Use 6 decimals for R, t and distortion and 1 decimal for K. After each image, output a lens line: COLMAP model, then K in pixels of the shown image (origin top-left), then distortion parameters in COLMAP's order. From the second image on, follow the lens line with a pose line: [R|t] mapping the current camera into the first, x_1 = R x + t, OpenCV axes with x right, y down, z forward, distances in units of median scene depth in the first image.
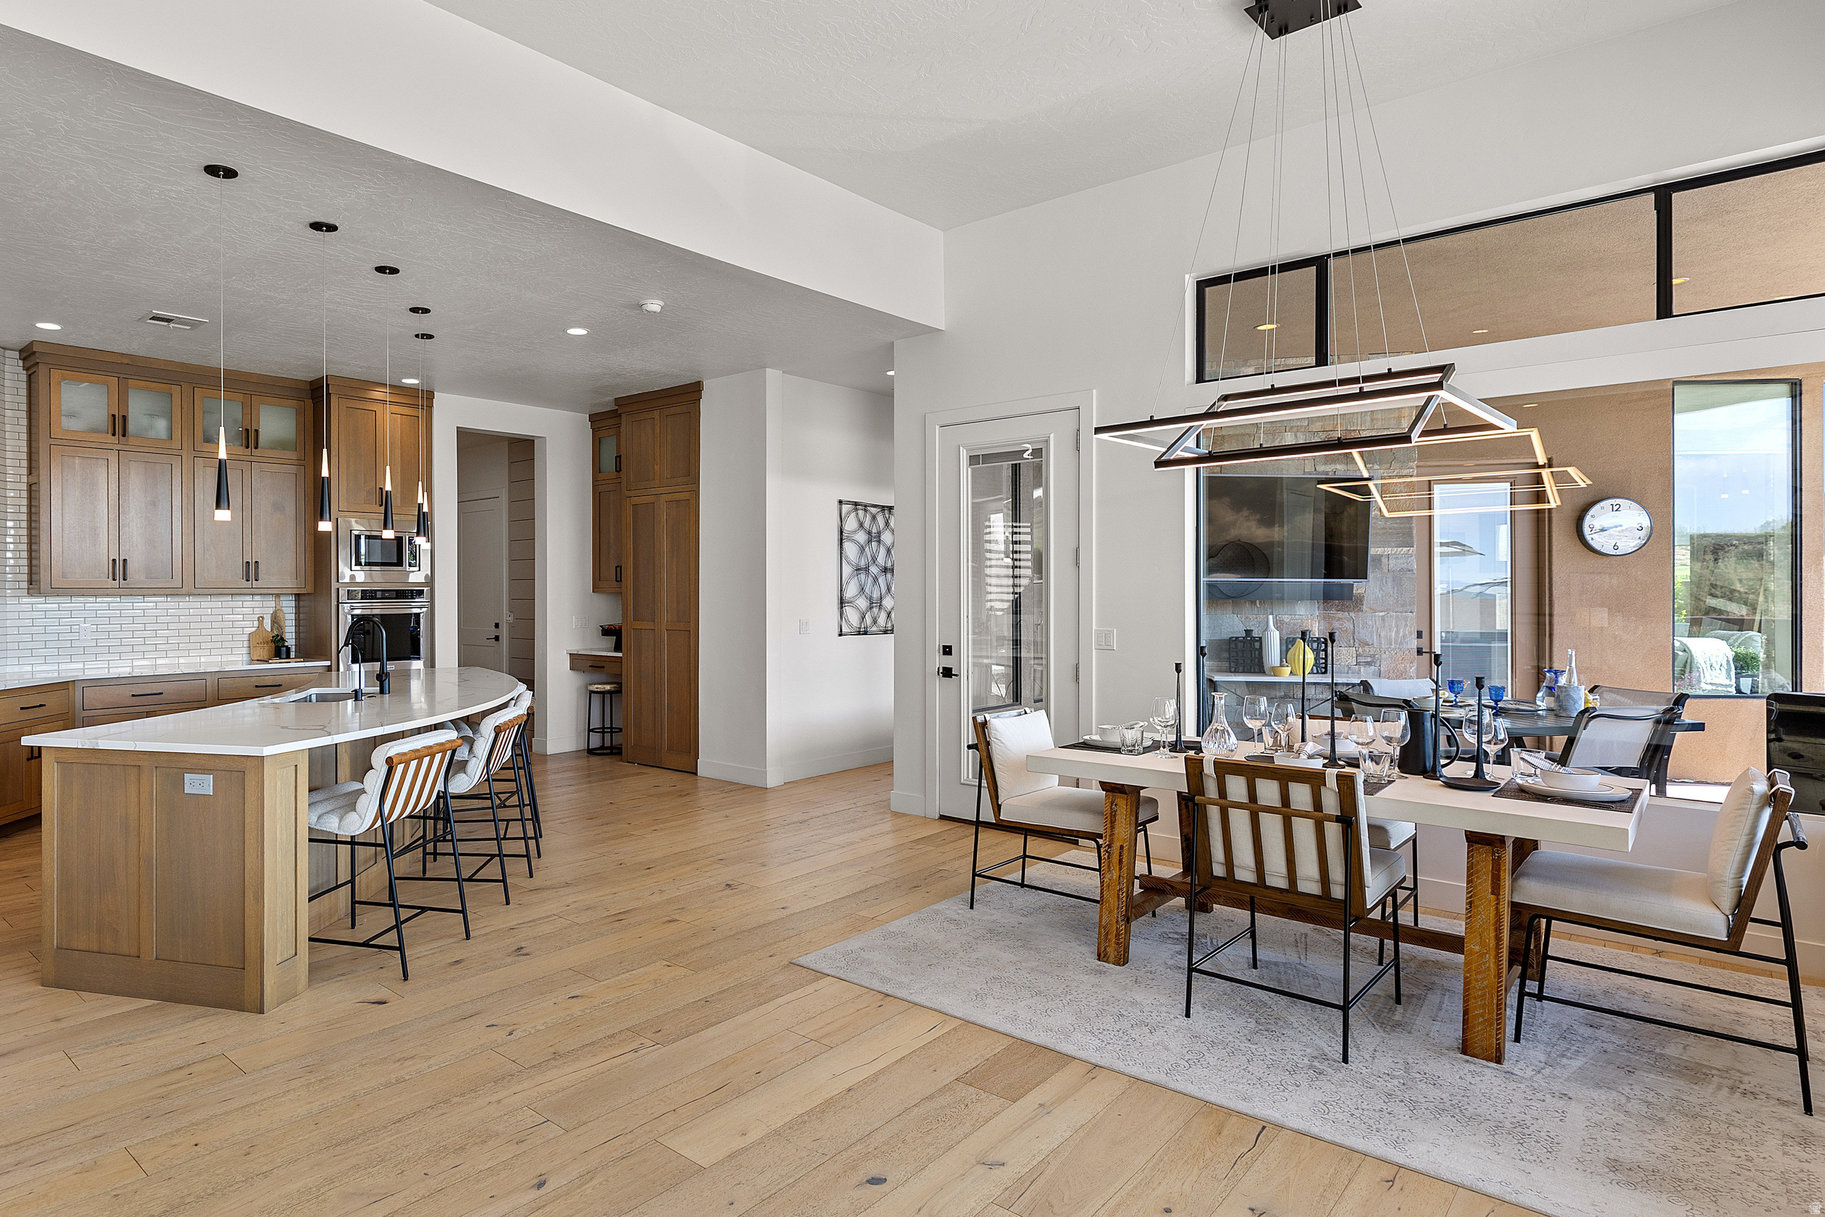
lens RADIAL K [[990.1, 0, 913.3], [0, 990.1, 584.9], [0, 0, 1]] dist [-0.001499, 0.000039]
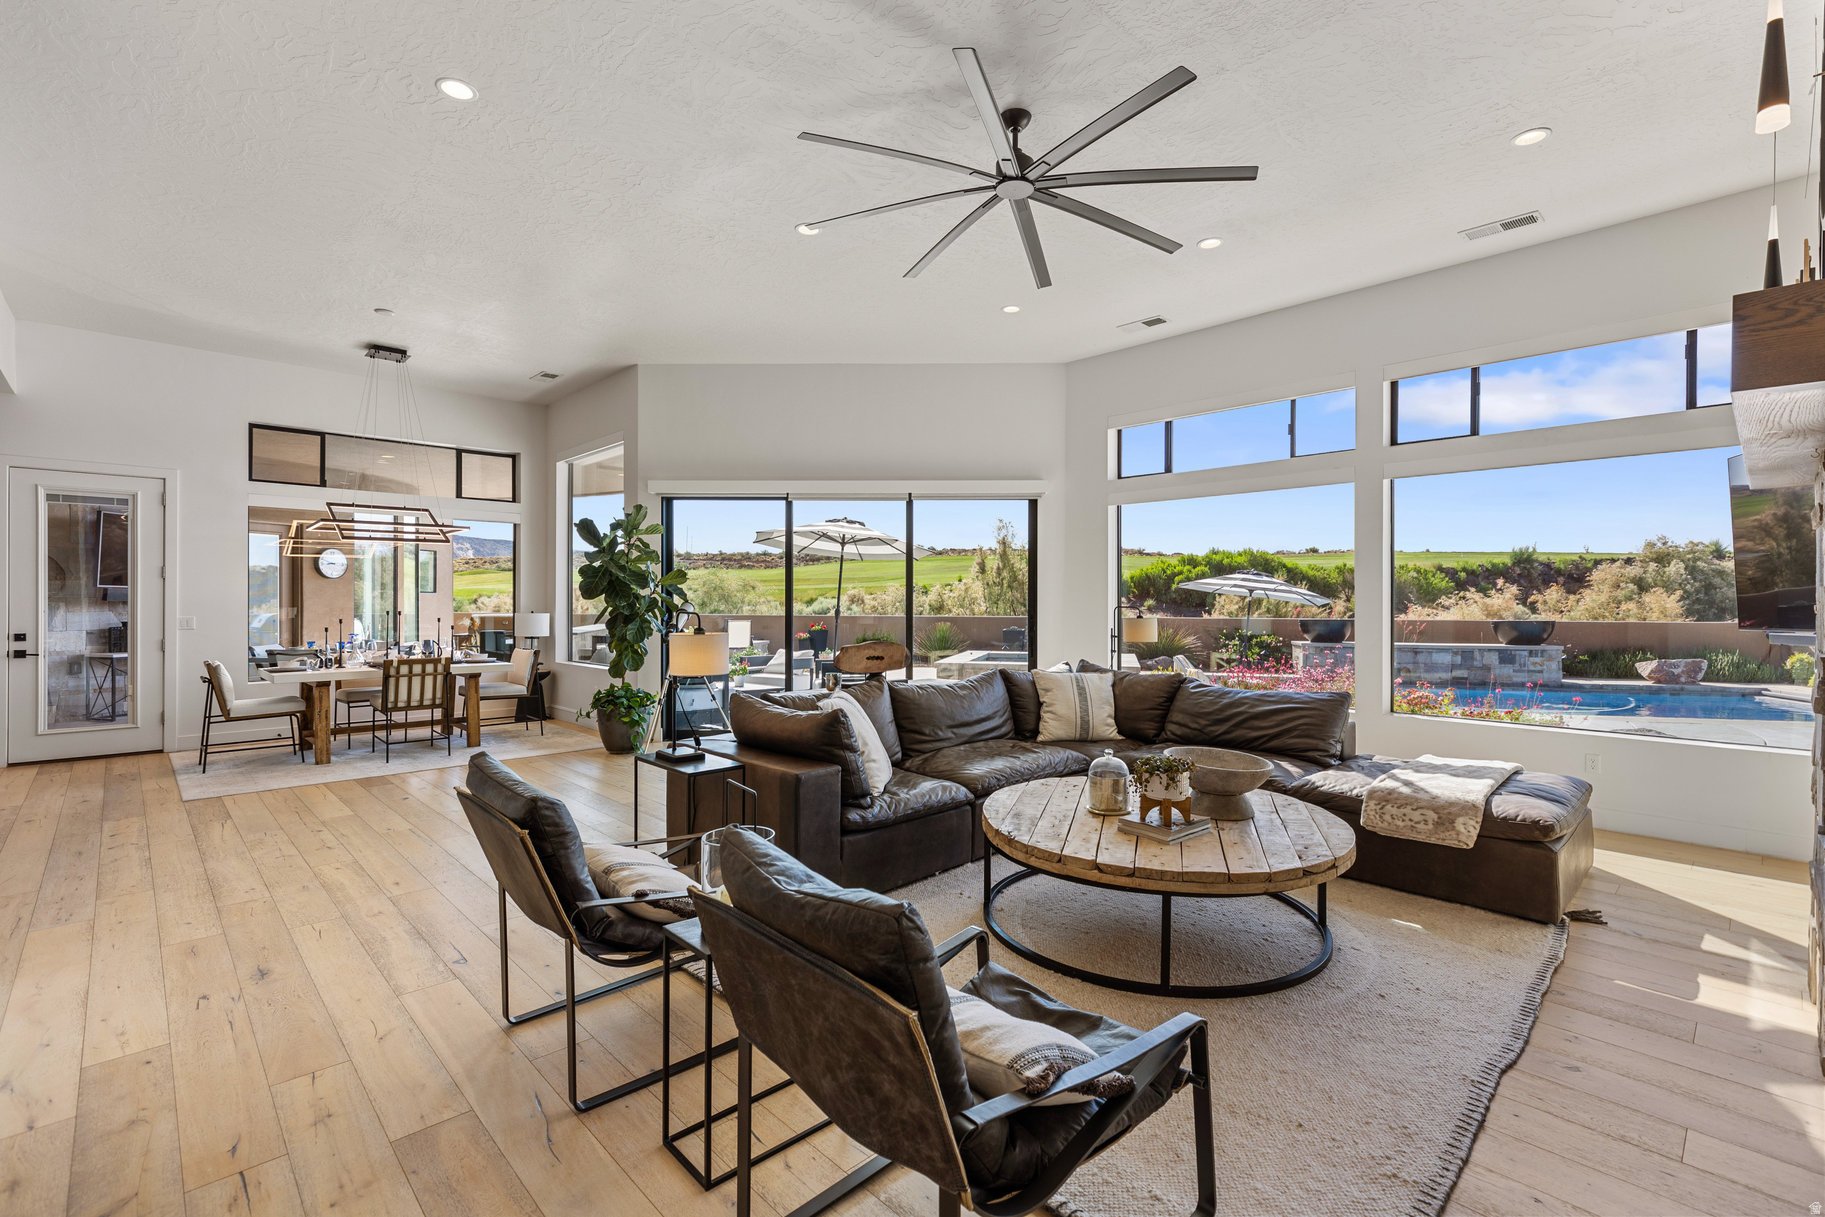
lens RADIAL K [[990.1, 0, 913.3], [0, 990.1, 584.9], [0, 0, 1]] dist [-0.001499, 0.000039]
pose [[0.039072, 0.015928, 0.999109, -1.473227], [-0.007178, 0.999852, -0.015659, 0.009492], [-0.999211, -0.006560, 0.039180, -0.290204]]
